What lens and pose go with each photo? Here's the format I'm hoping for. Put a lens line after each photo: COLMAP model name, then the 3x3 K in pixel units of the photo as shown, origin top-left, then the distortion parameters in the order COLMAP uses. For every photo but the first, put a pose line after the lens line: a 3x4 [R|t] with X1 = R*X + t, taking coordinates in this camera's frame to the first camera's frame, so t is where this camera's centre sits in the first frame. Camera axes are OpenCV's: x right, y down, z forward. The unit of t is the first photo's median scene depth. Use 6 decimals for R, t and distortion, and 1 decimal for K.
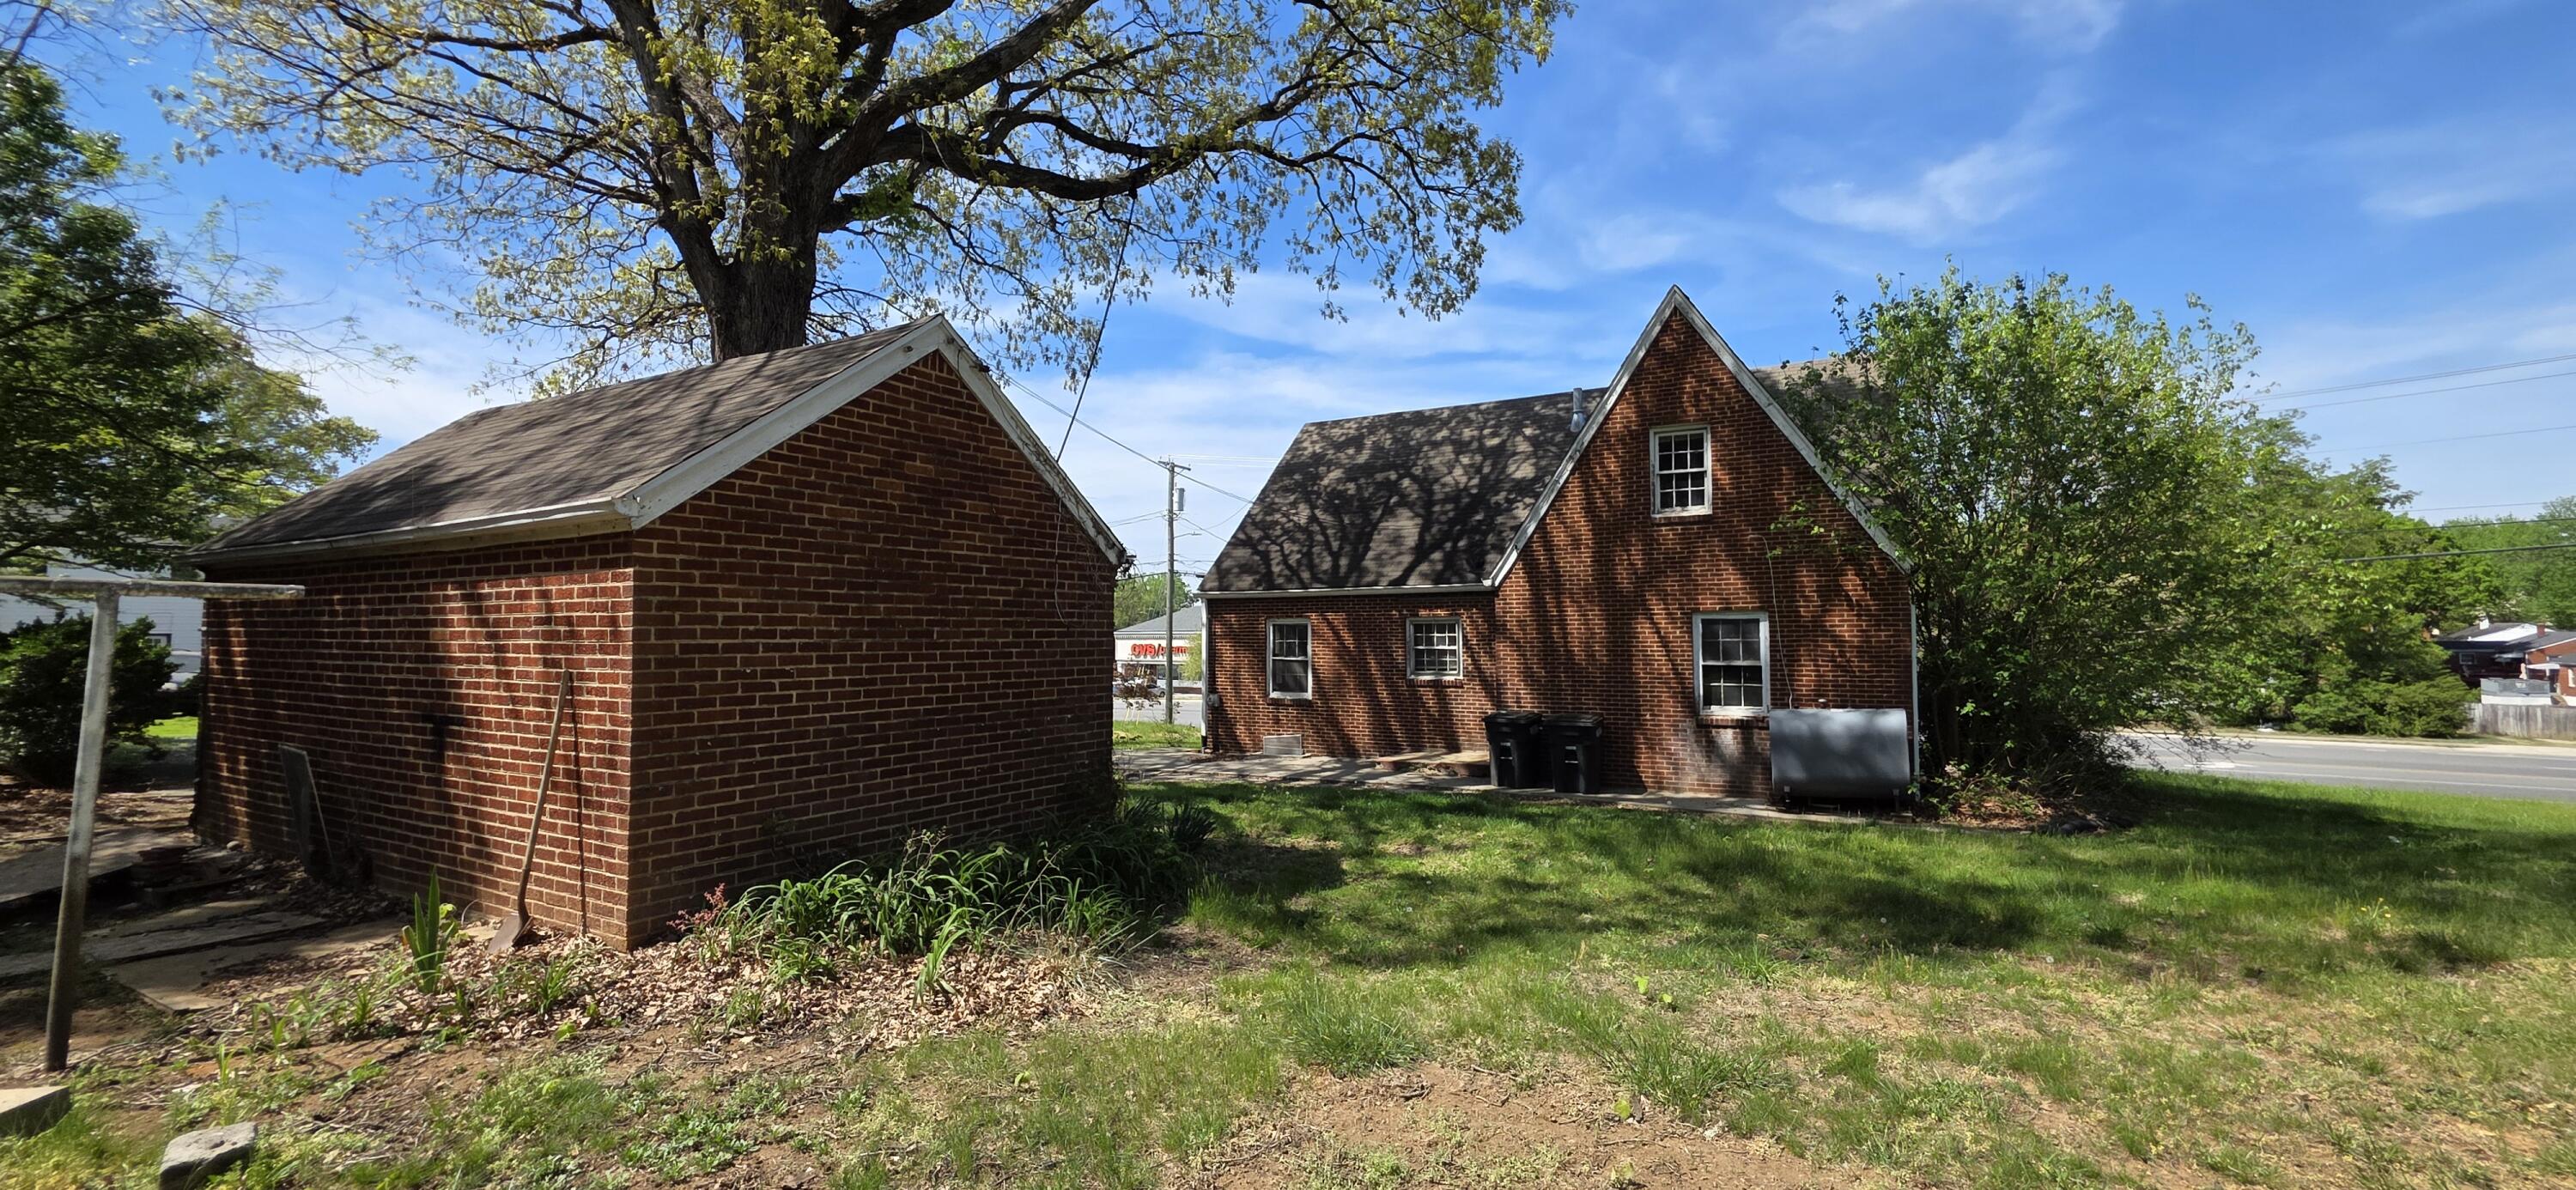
lens RADIAL K [[1022.6, 0, 1288.0], [0, 1022.6, 595.0], [0, 0, 1]] dist [0.008110, -0.000095]
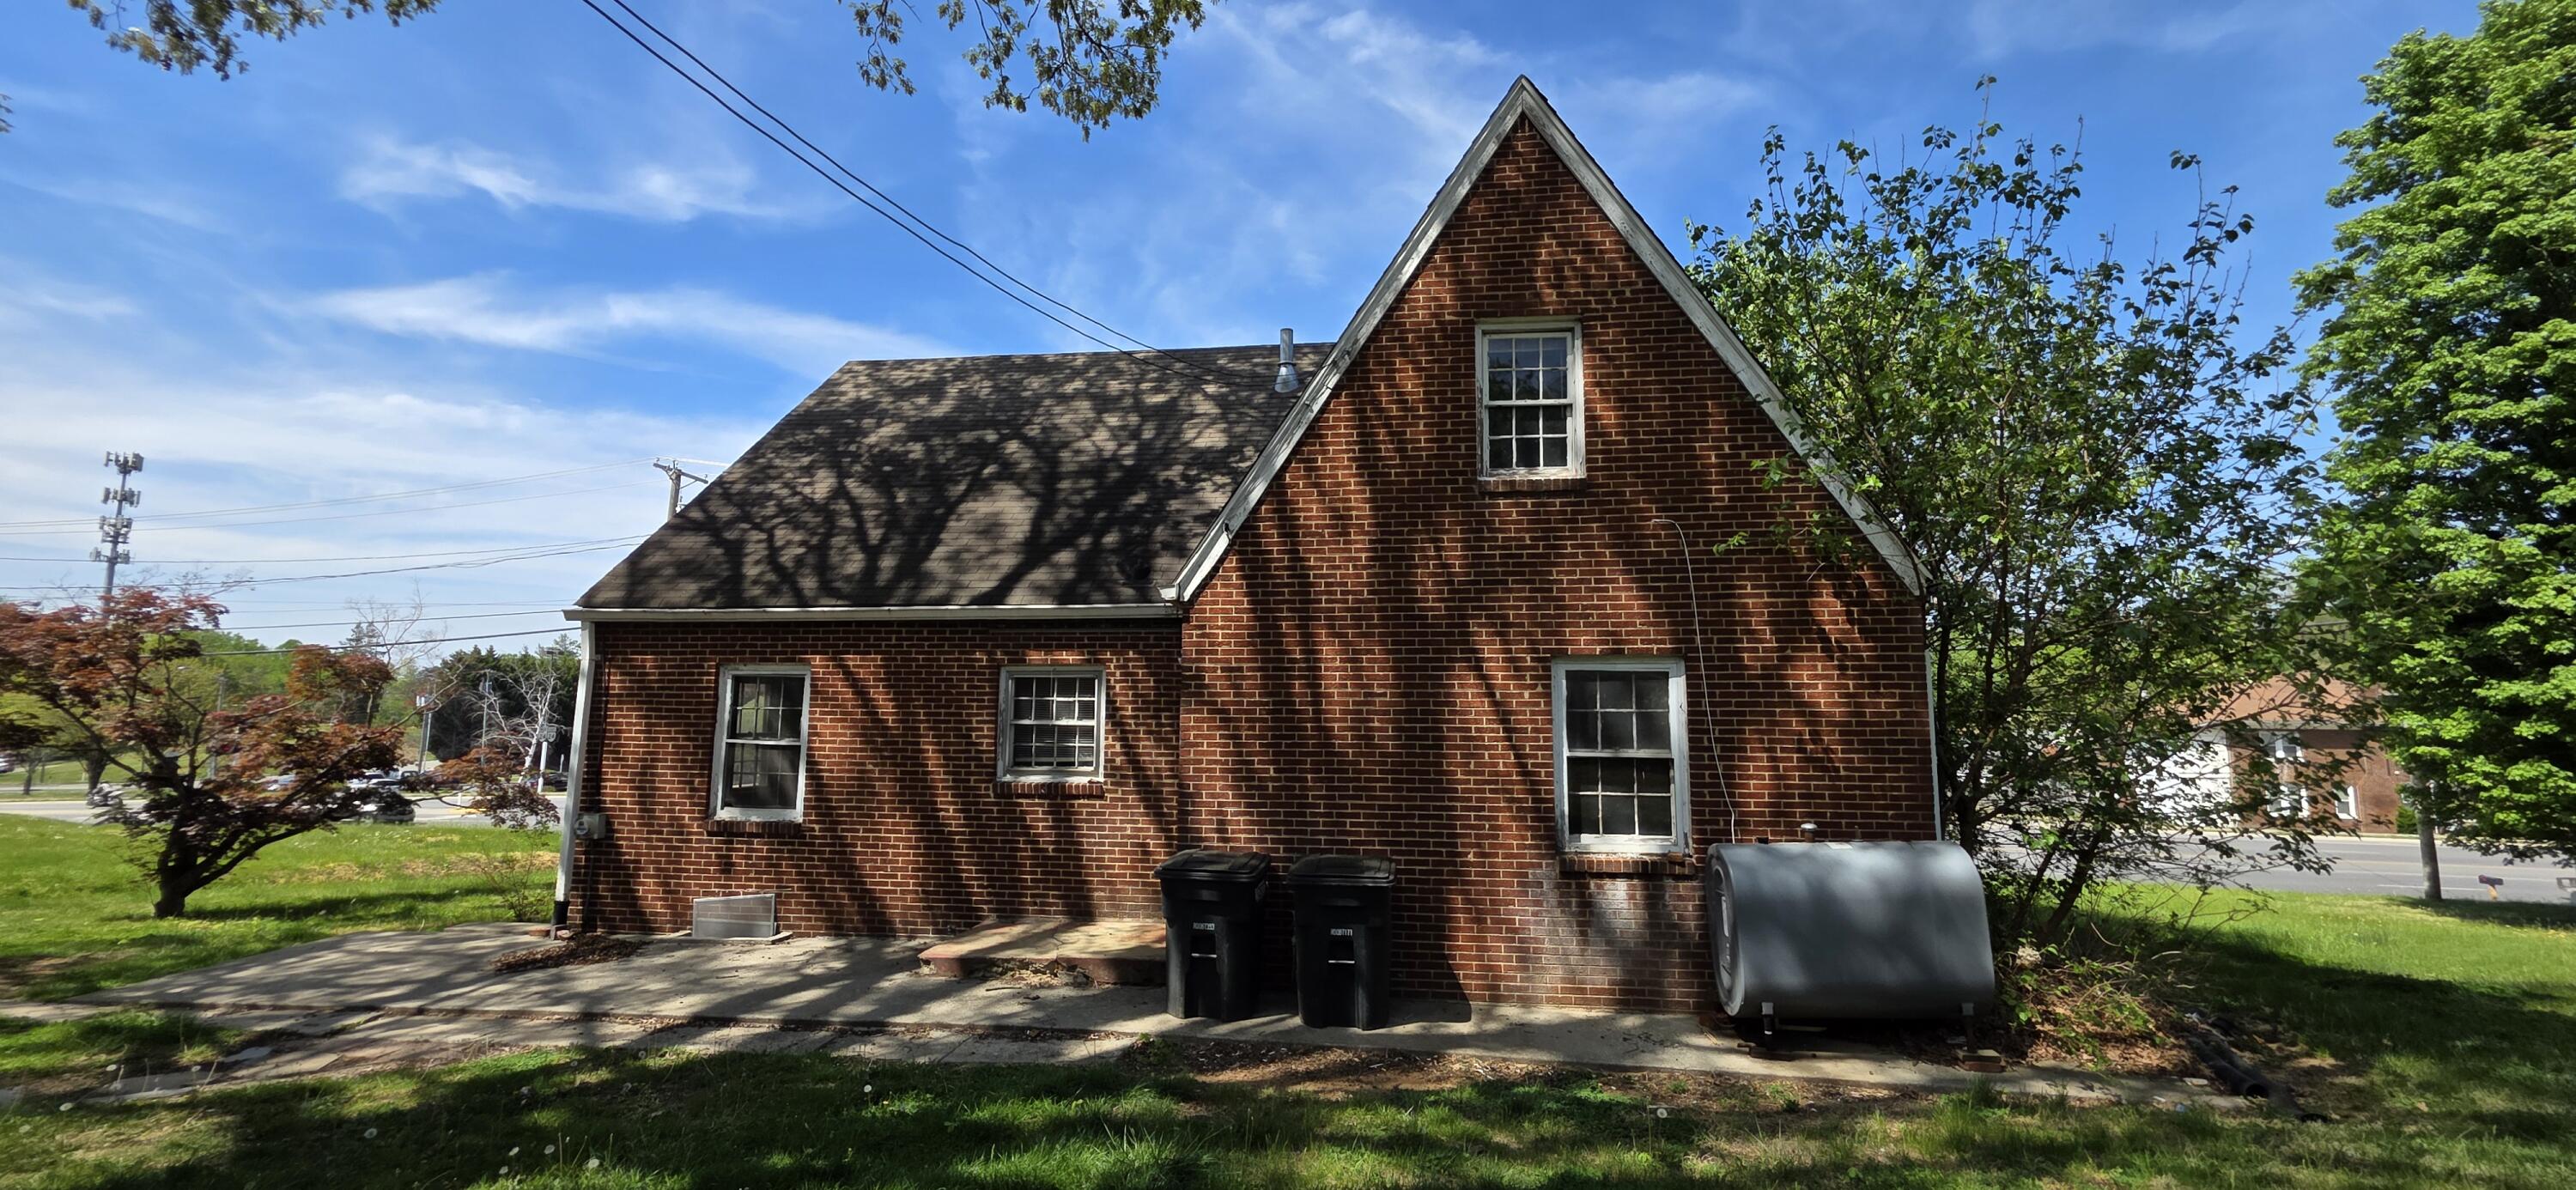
lens RADIAL K [[1022.6, 0, 1288.0], [0, 1022.6, 595.0], [0, 0, 1]] dist [0.008110, -0.000095]
pose [[0.925284, 0.058413, 0.374749, 0.050578], [-0.027380, 0.995779, -0.087610, 0.027636], [-0.378284, 0.070803, 0.922978, 0.439326]]
